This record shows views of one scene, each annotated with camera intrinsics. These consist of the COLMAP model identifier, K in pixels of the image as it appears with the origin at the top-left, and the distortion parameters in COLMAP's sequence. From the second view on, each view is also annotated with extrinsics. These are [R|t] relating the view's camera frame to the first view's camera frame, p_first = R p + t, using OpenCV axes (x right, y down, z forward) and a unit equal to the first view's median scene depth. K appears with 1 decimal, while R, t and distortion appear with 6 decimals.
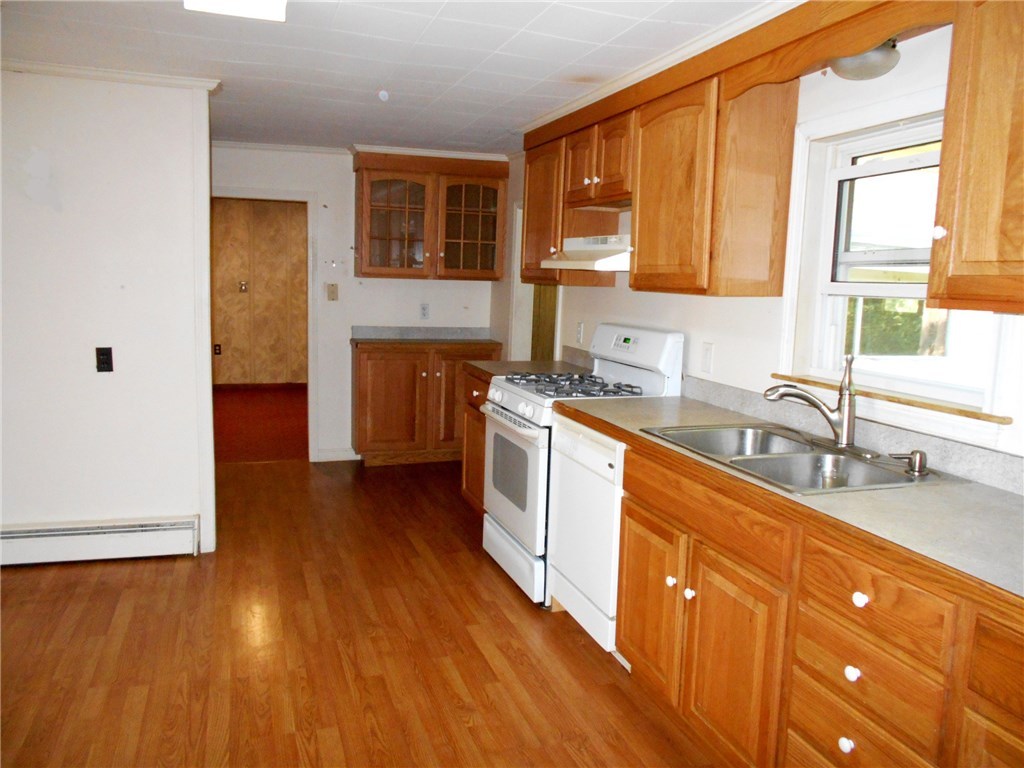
lens RADIAL K [[823.3, 0, 509.2], [0, 823.3, 387.0], [0, 0, 1]] dist [-0.016577, 0.034223]
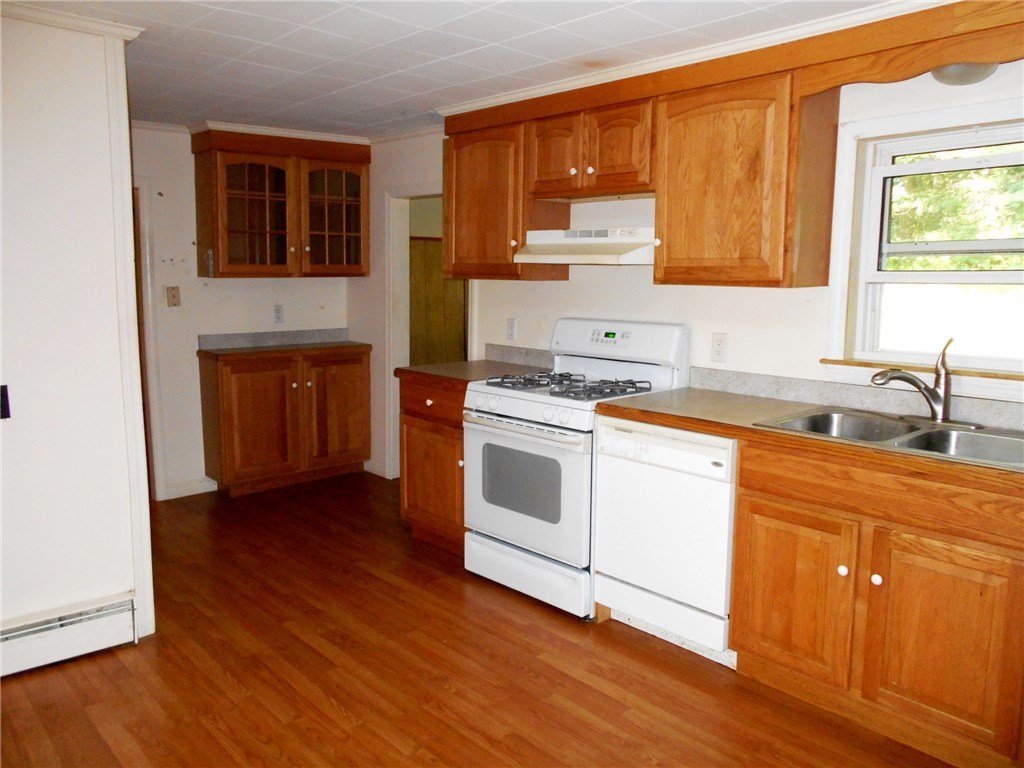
lens RADIAL K [[823.3, 0, 511.5], [0, 823.3, 385.7], [0, 0, 1]] dist [-0.016577, 0.034223]
pose [[0.912510, -0.083474, 0.400447, -0.362803], [0.078001, 0.996502, 0.029979, -0.034685], [-0.401549, 0.003879, 0.915829, 0.147768]]
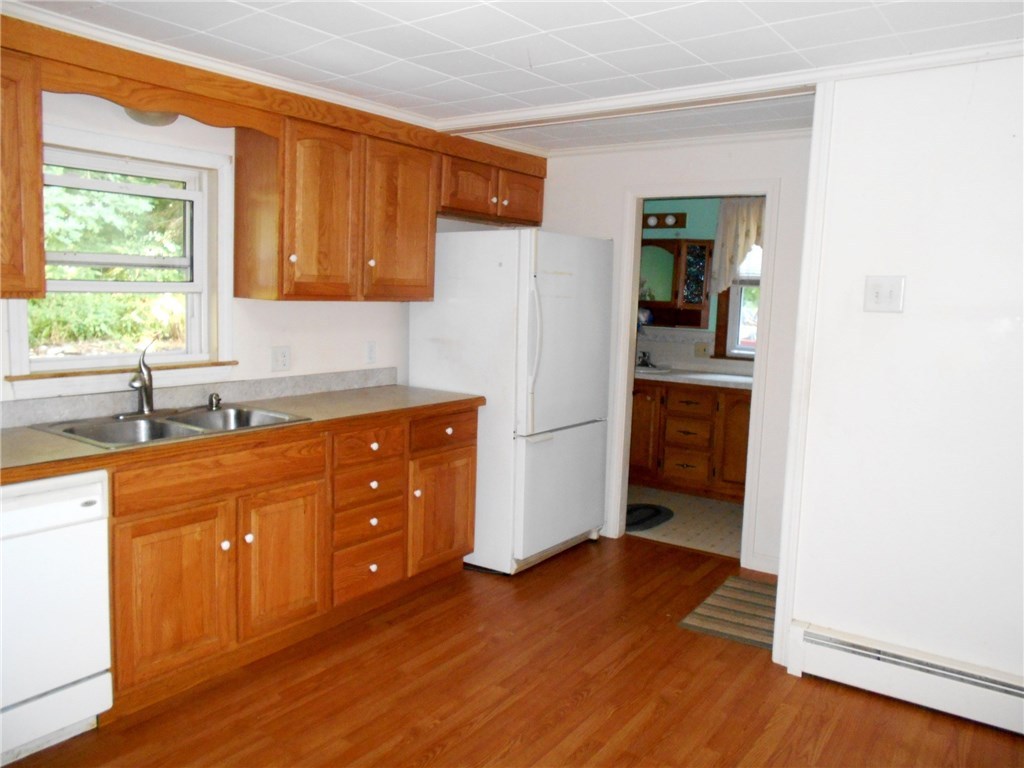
lens RADIAL K [[823.3, 0, 515.8], [0, 823.3, 382.9], [0, 0, 1]] dist [-0.016577, 0.034223]
pose [[-0.616740, -0.134526, 0.775586, -0.595957], [0.059736, 0.974449, 0.216520, -0.138497], [-0.784897, 0.179867, -0.592946, 0.847909]]
